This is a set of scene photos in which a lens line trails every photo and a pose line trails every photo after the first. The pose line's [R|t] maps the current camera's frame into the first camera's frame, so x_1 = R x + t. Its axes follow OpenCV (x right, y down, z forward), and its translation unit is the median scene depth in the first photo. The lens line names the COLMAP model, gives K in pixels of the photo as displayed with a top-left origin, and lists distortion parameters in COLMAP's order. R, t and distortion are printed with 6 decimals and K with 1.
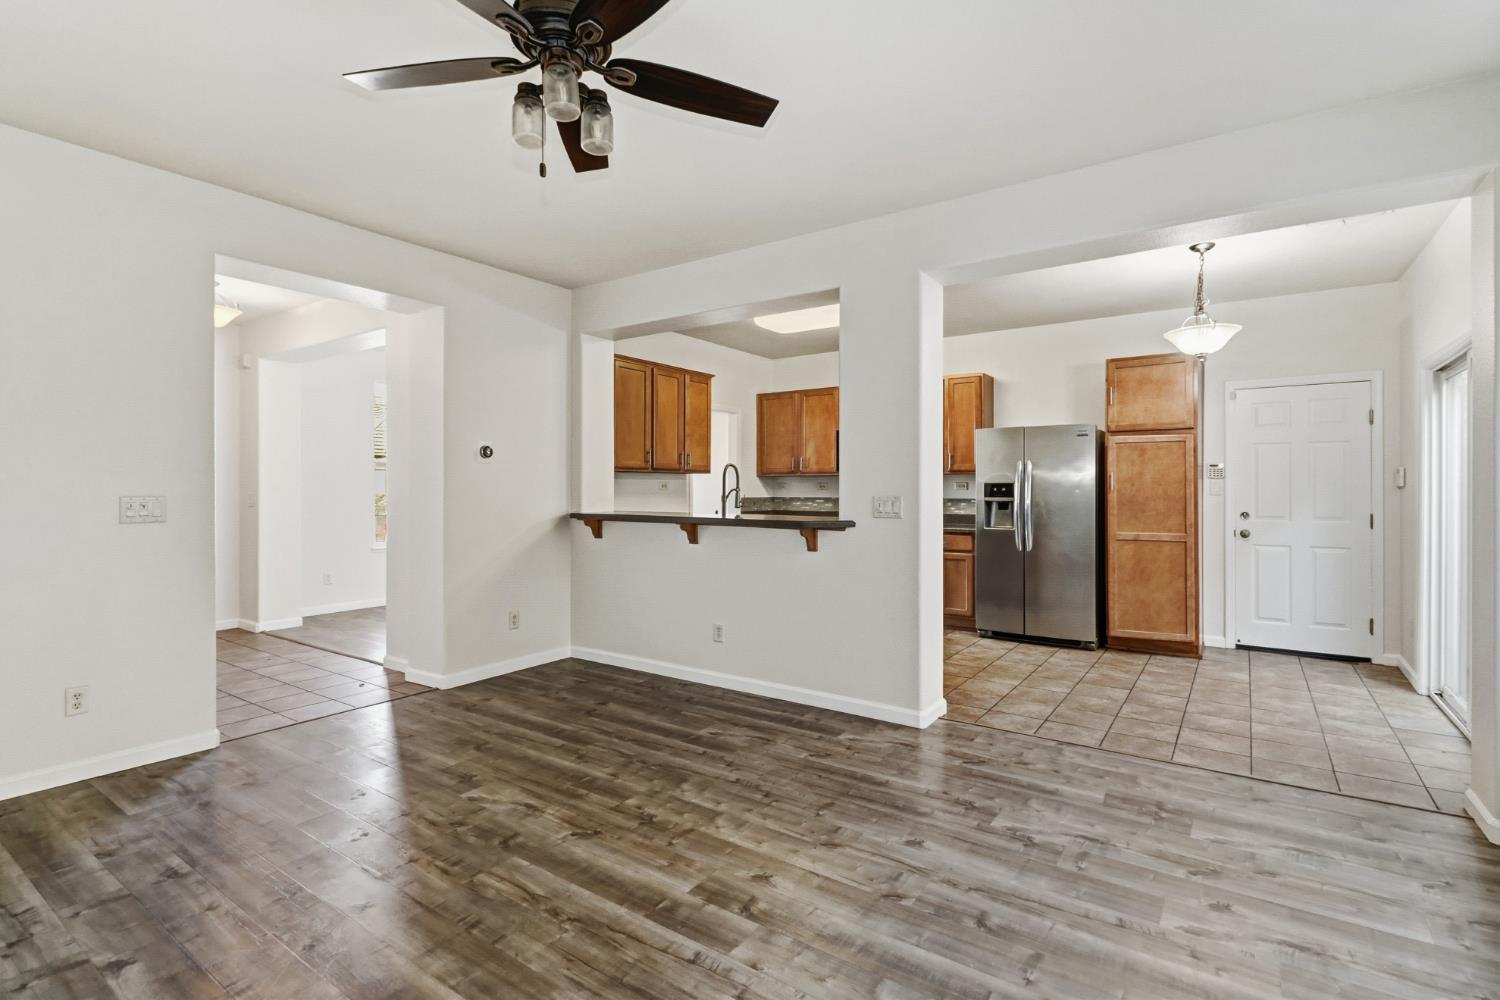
lens RADIAL K [[707.4, 0, 756.3], [0, 707.4, 493.0], [0, 0, 1]] dist [0.013884, -0.006257]
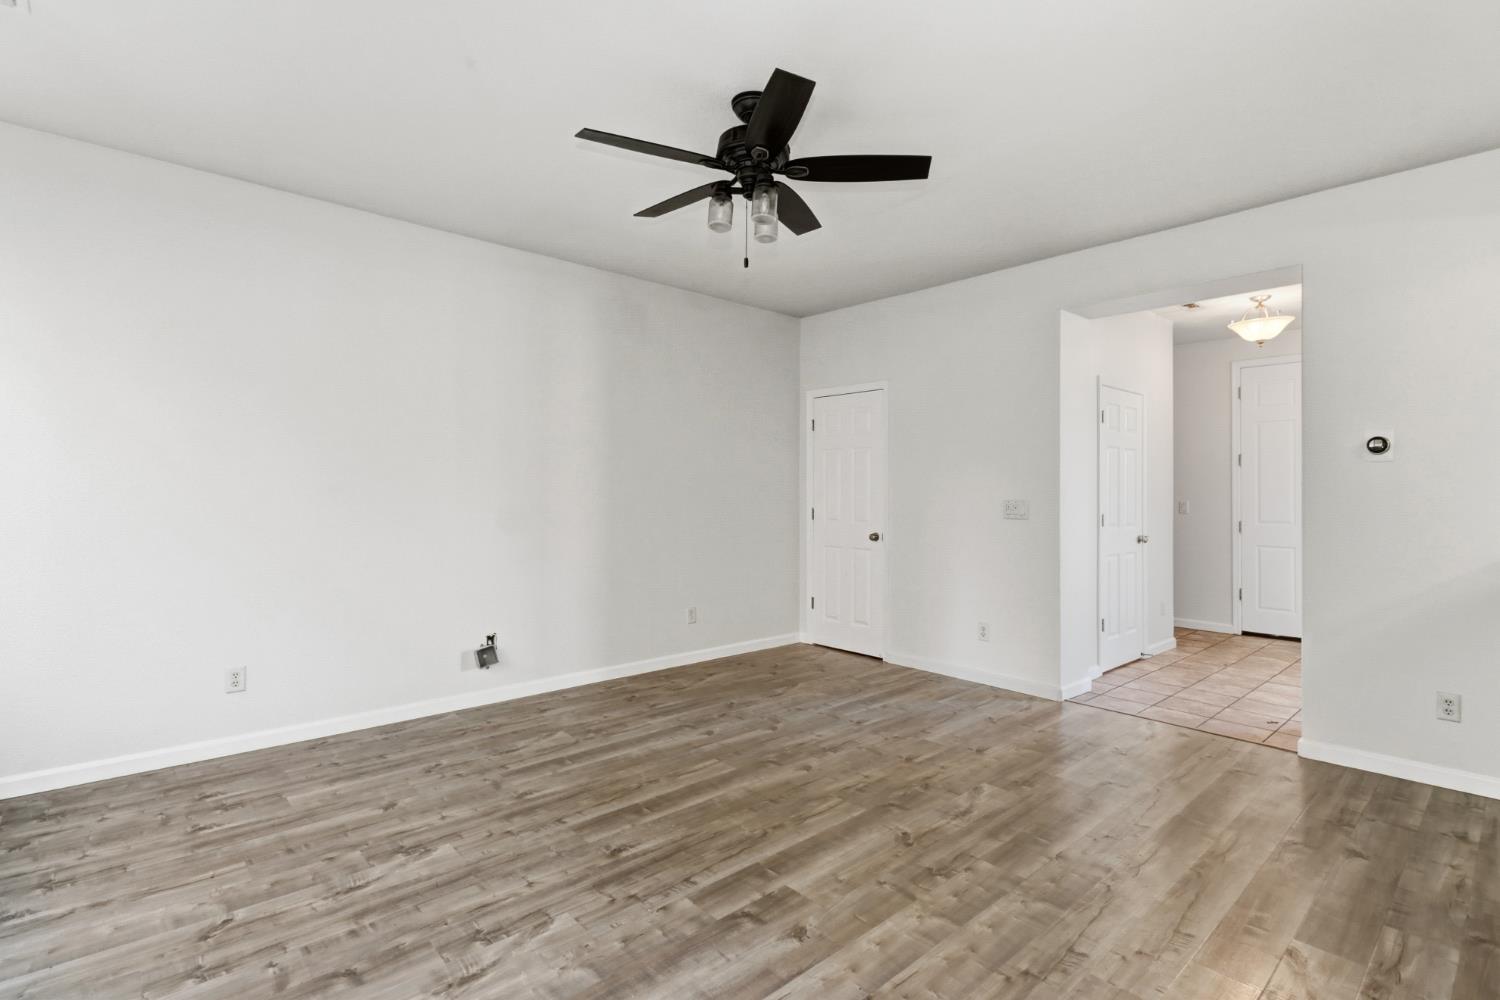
lens RADIAL K [[707.4, 0, 748.0], [0, 707.4, 494.5], [0, 0, 1]] dist [0.013884, -0.006257]
pose [[-0.233561, -0.000028, -0.972342, 0.851725], [-0.012724, 0.999914, 0.003027, -0.007299], [0.972259, 0.013079, -0.233541, 1.094147]]
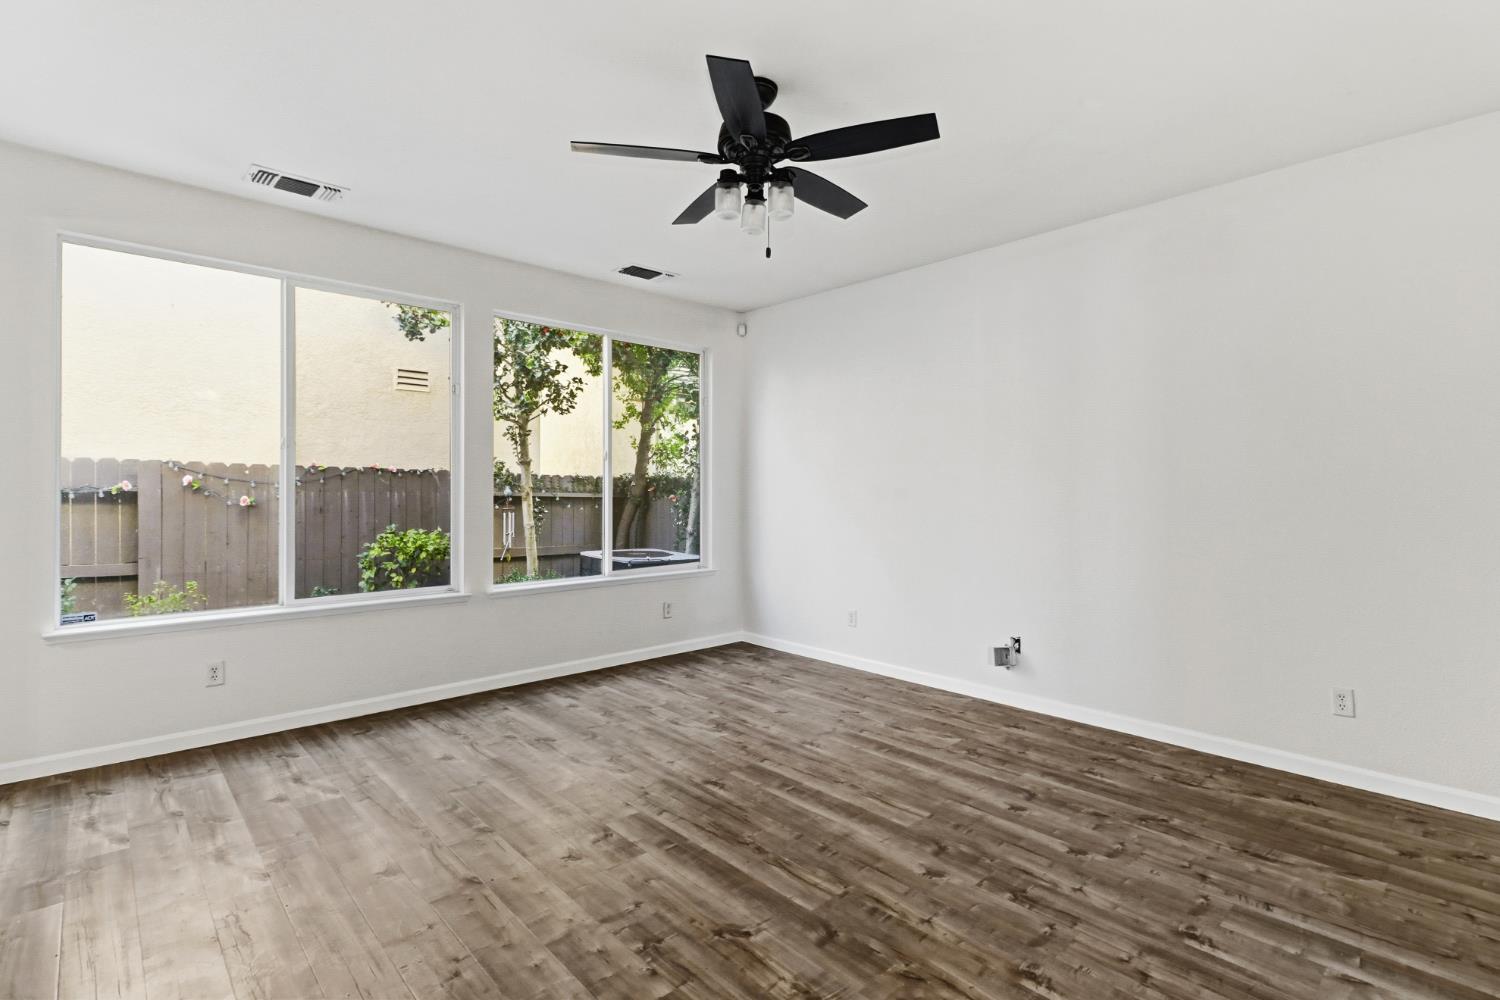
lens RADIAL K [[707.4, 0, 755.8], [0, 707.4, 497.6], [0, 0, 1]] dist [0.013884, -0.006257]
pose [[-0.976666, -0.006152, 0.214675, -0.465667], [-0.002687, 0.999861, 0.016429, -0.013822], [-0.214746, 0.015469, -0.976547, 1.896464]]
